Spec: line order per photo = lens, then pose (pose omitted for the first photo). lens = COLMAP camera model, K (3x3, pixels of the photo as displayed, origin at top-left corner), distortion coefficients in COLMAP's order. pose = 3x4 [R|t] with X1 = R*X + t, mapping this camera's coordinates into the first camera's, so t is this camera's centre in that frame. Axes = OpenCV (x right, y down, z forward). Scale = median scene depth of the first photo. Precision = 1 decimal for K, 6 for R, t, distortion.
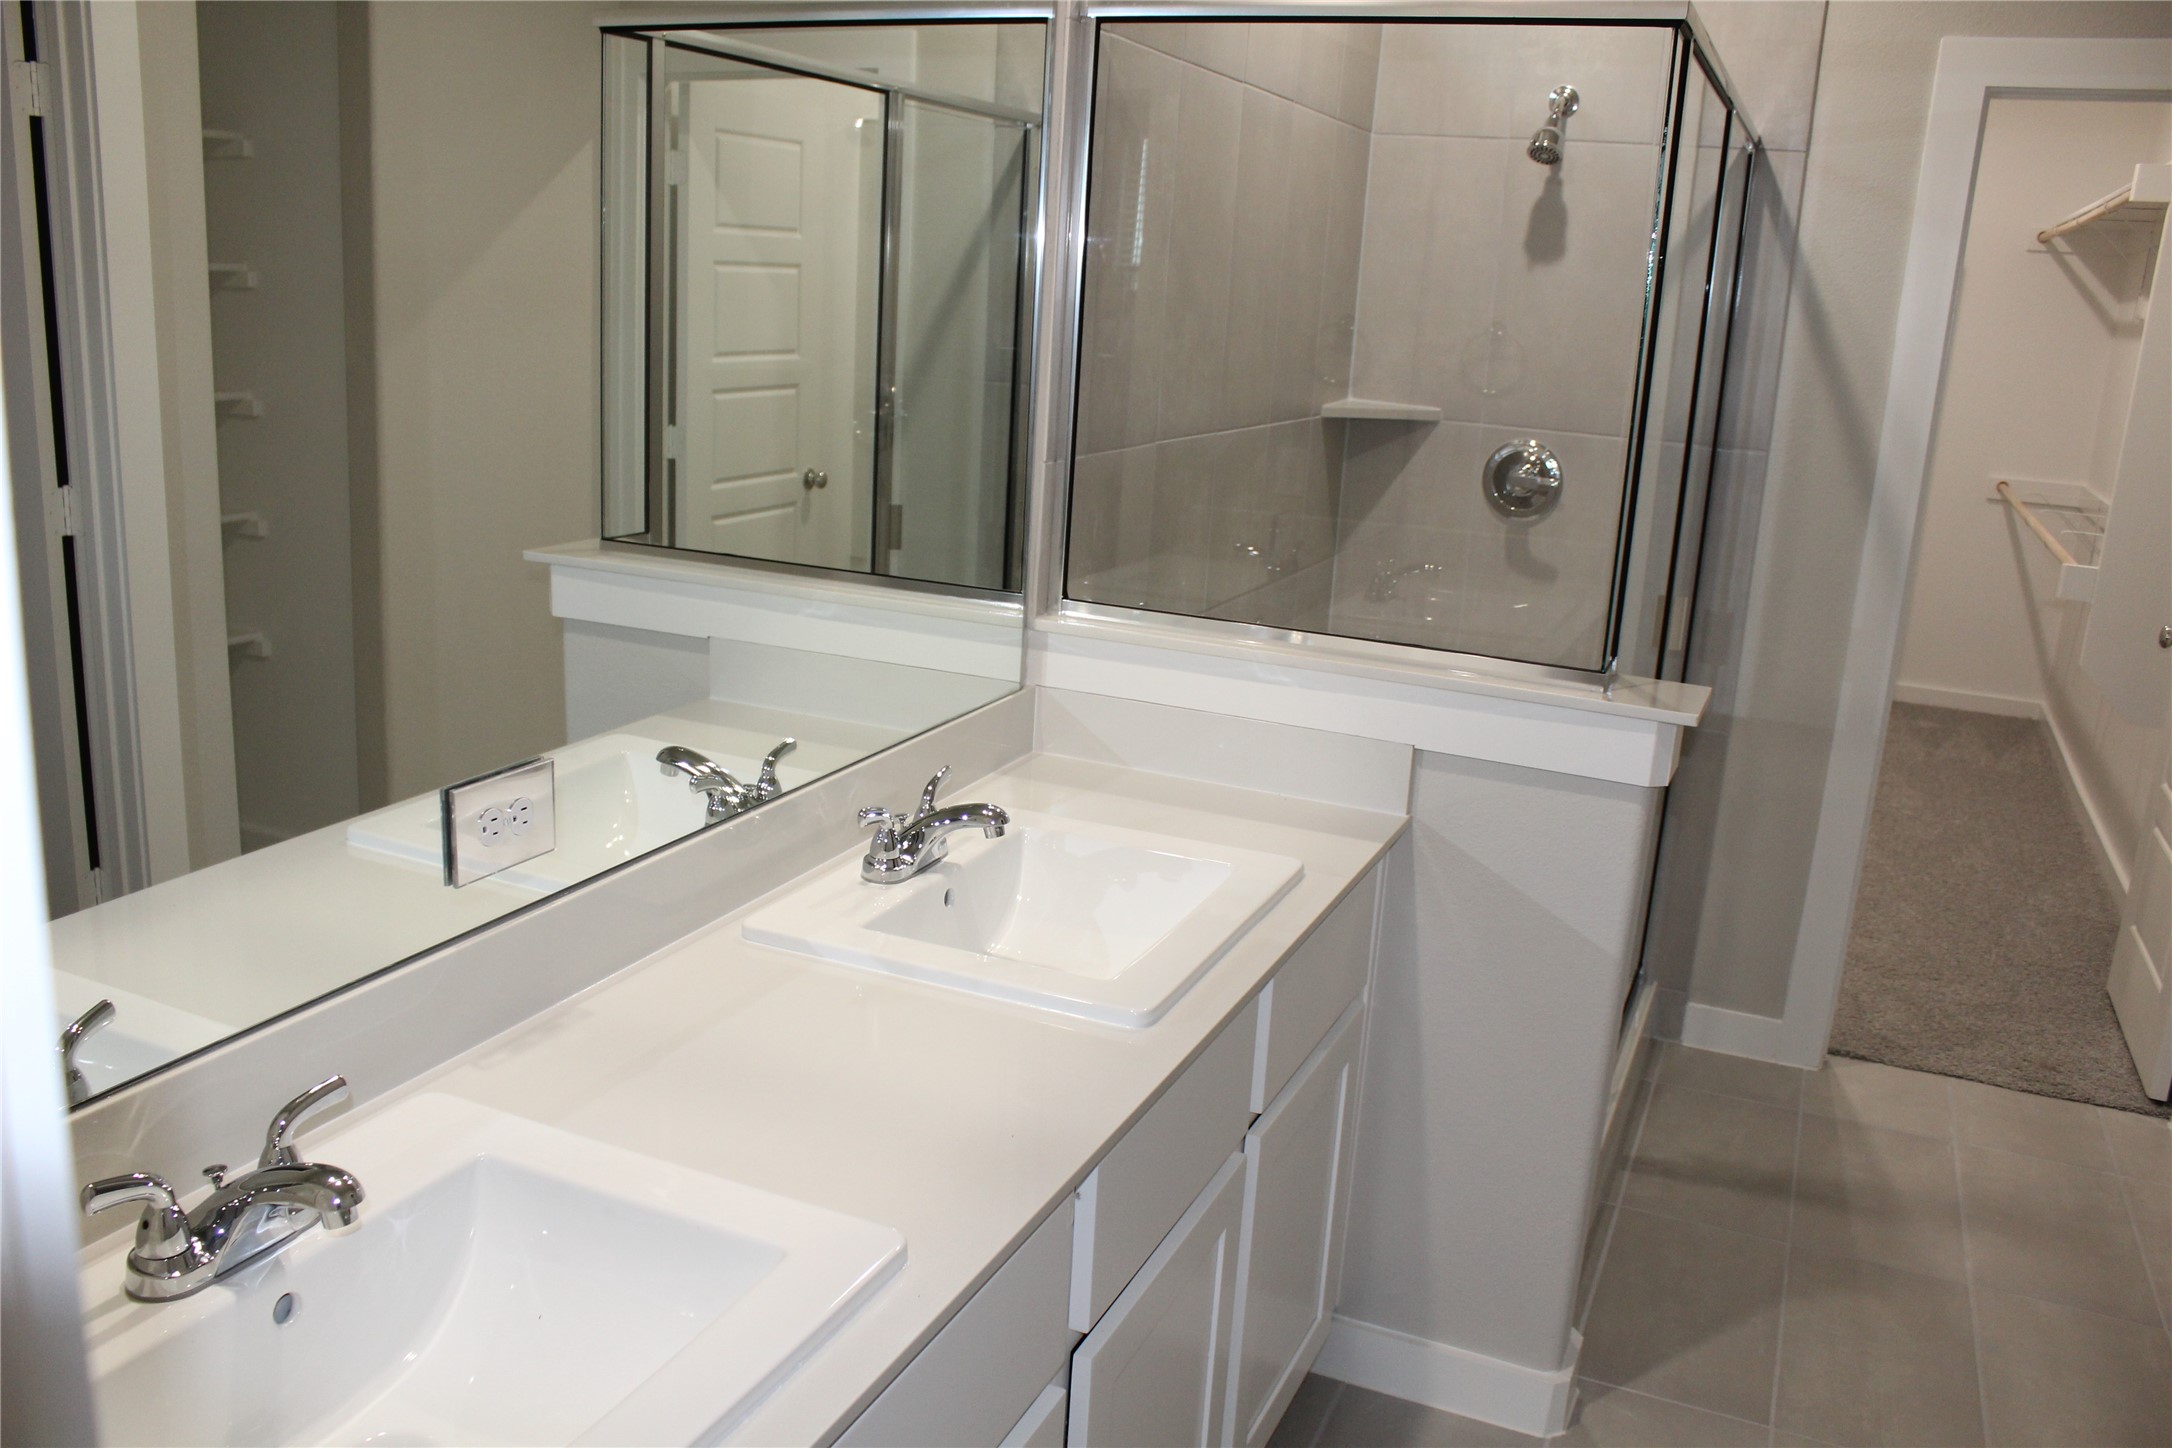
lens RADIAL K [[1784.1, 0, 1071.7], [0, 1784.1, 732.3], [0, 0, 1]] dist [-0.155825, 0.134244]
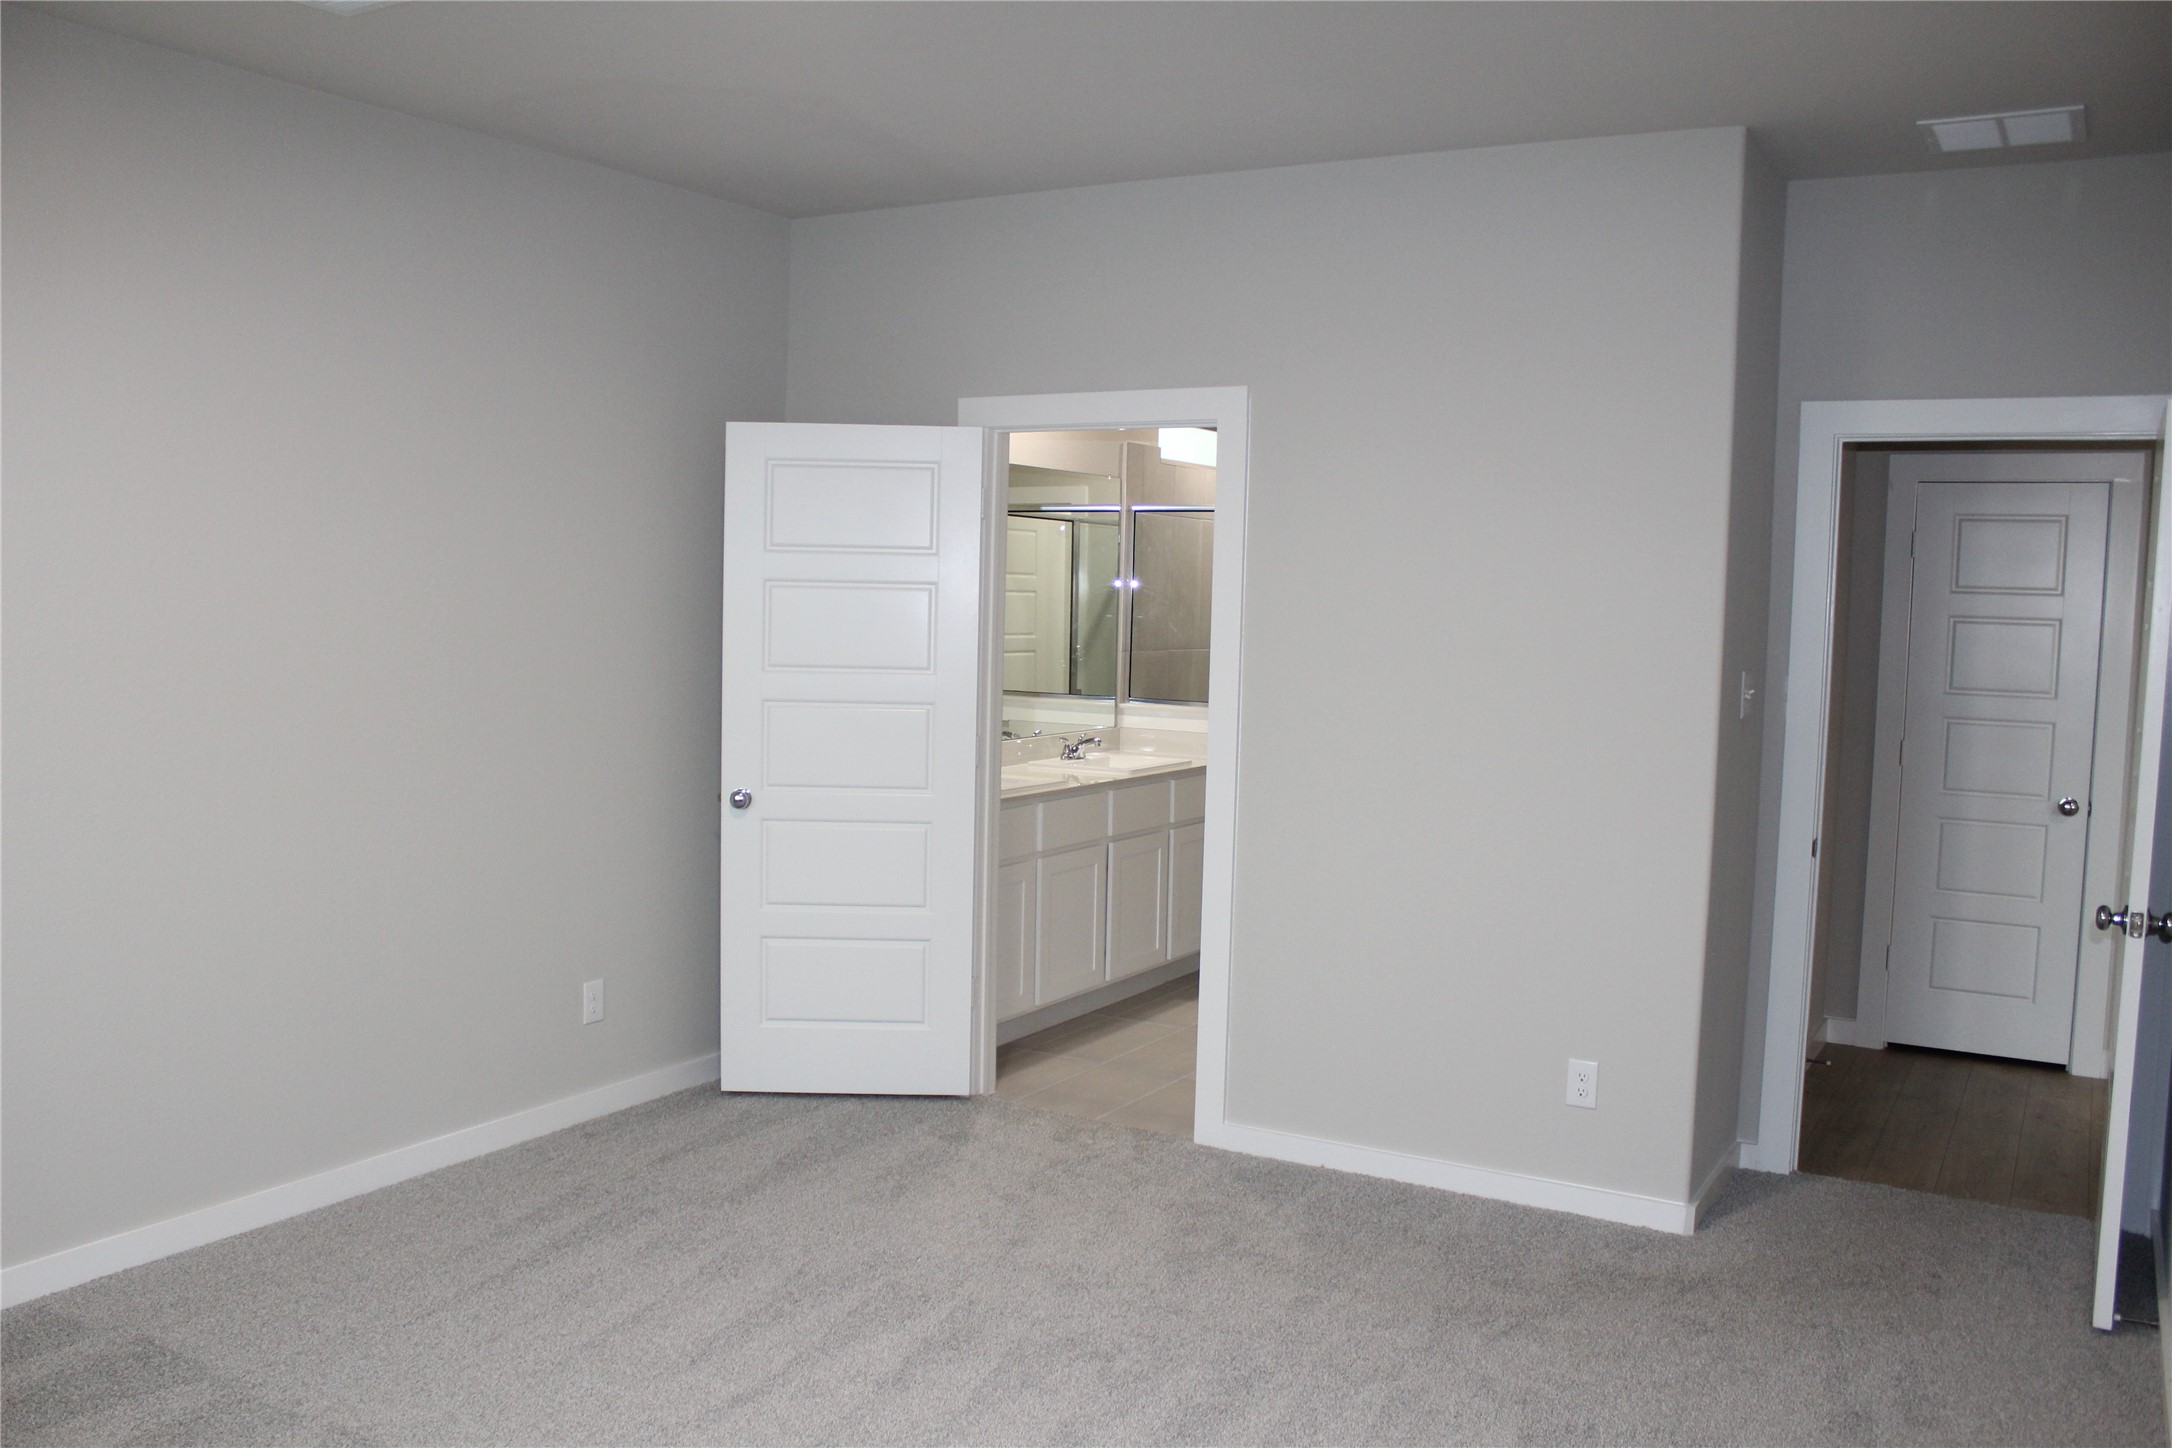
lens RADIAL K [[1784.1, 0, 1083.7], [0, 1784.1, 727.3], [0, 0, 1]] dist [-0.155825, 0.134244]
pose [[0.993639, -0.021530, -0.110534, 0.205087], [0.000843, 0.982948, -0.183881, 0.430225], [0.112608, 0.182619, 0.976714, -1.576785]]
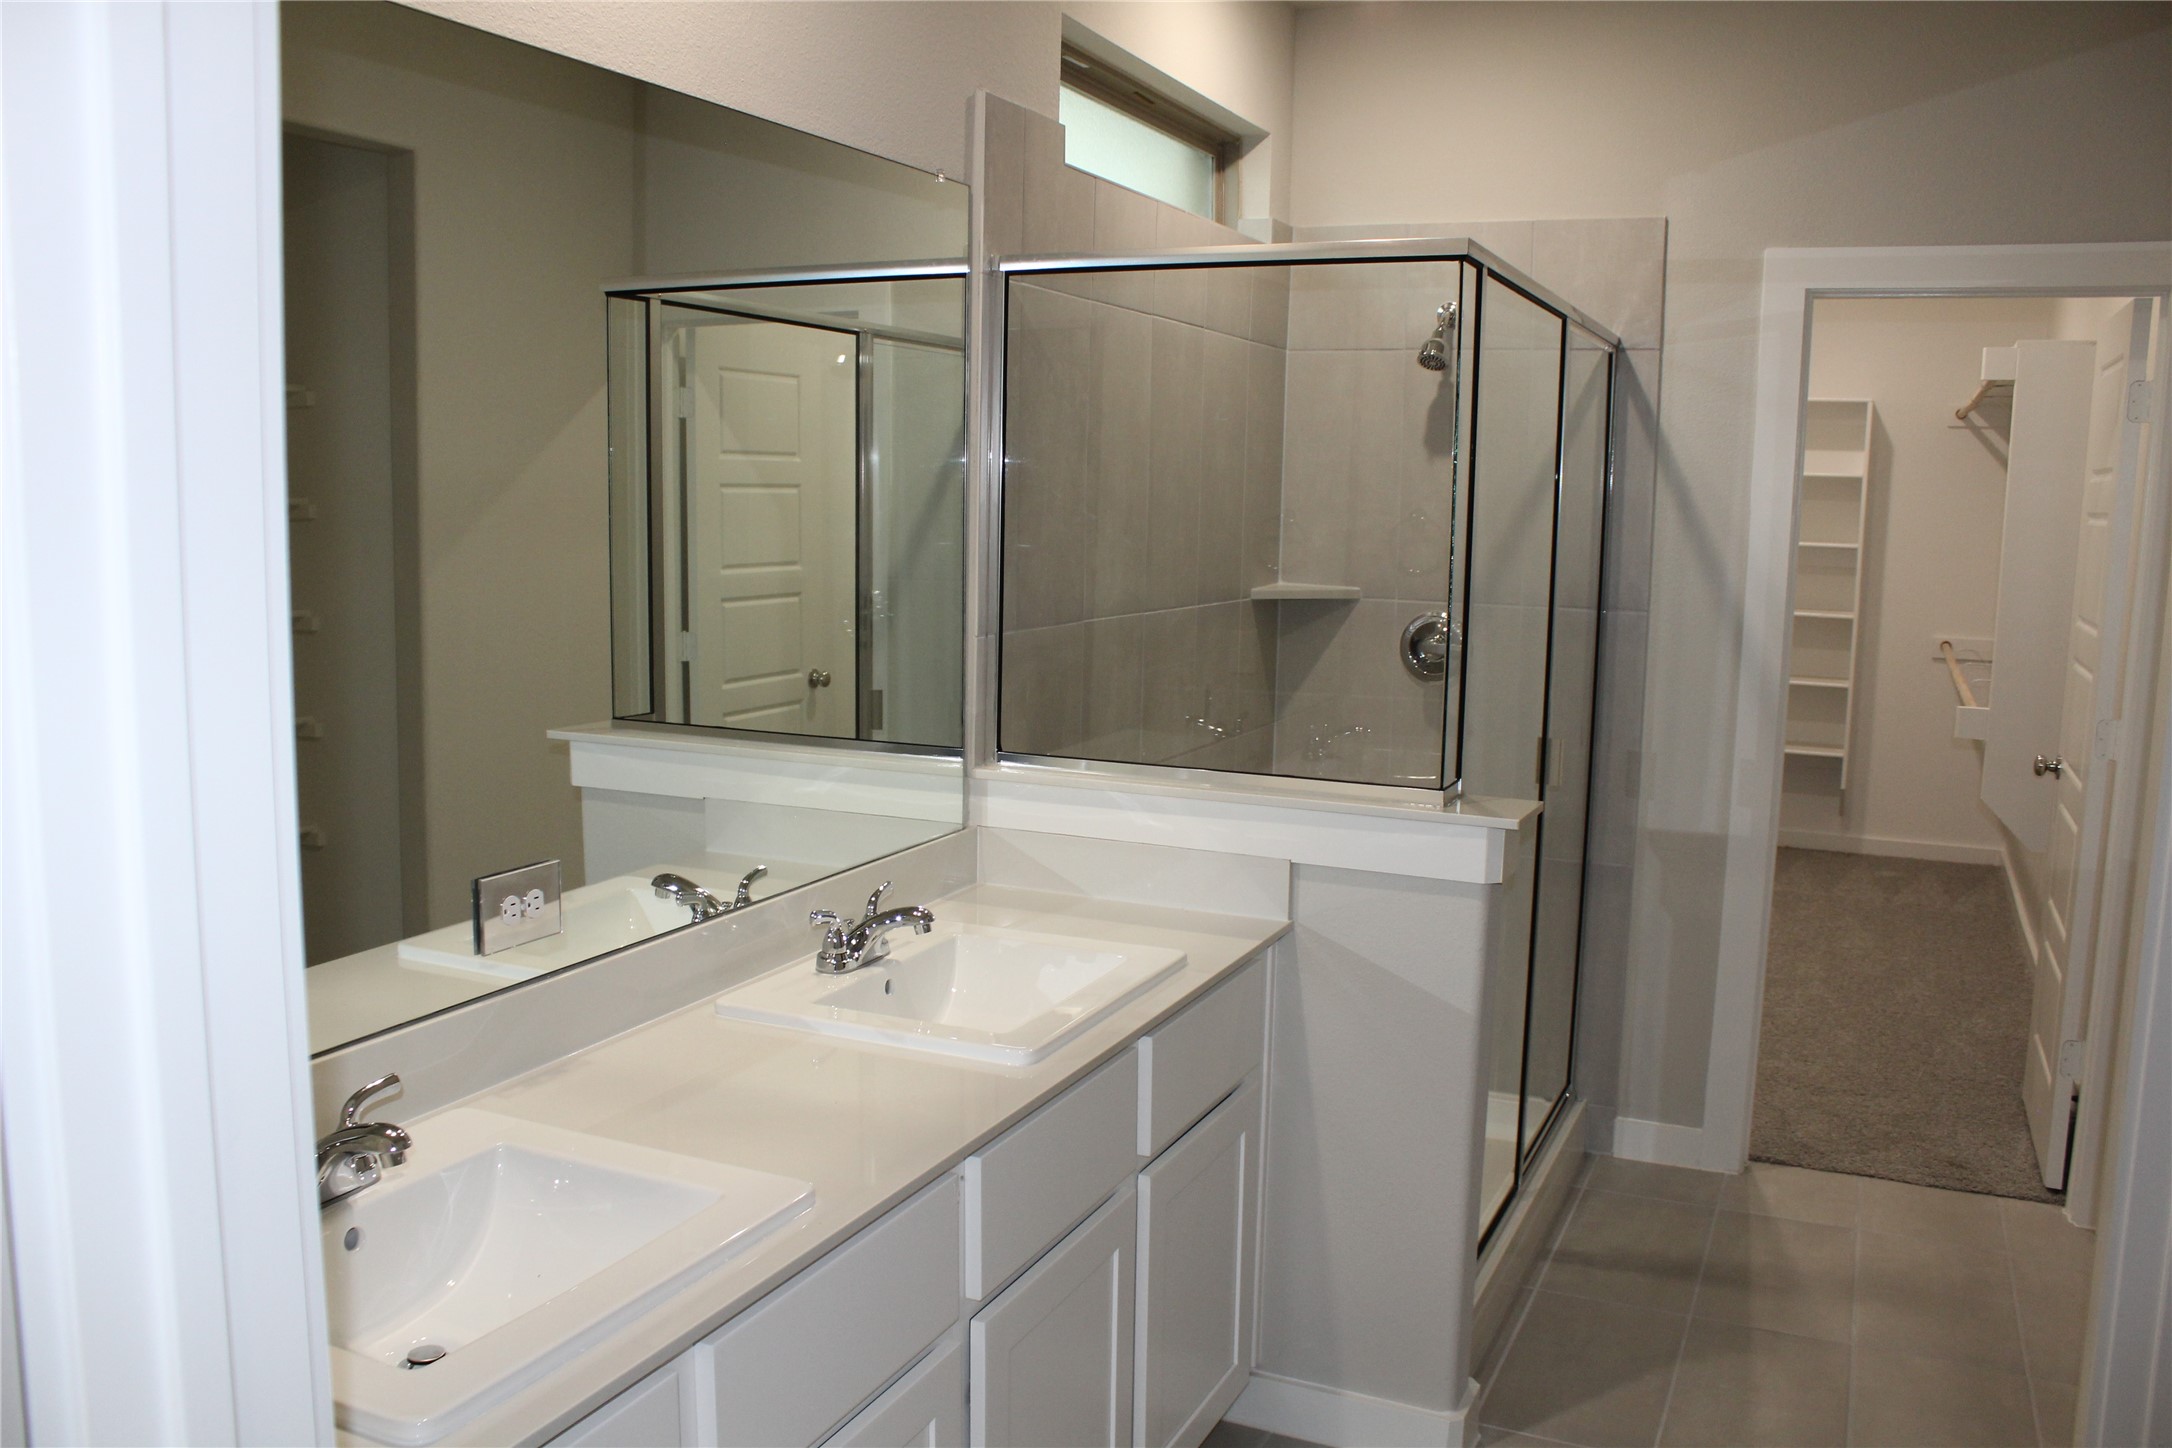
lens RADIAL K [[1784.1, 0, 1078.6], [0, 1784.1, 736.0], [0, 0, 1]] dist [-0.155825, 0.134244]
pose [[0.999294, -0.034343, -0.015247, 0.055652], [0.032343, 0.992698, -0.116212, 0.044808], [0.019127, 0.115636, 0.993107, -0.145011]]
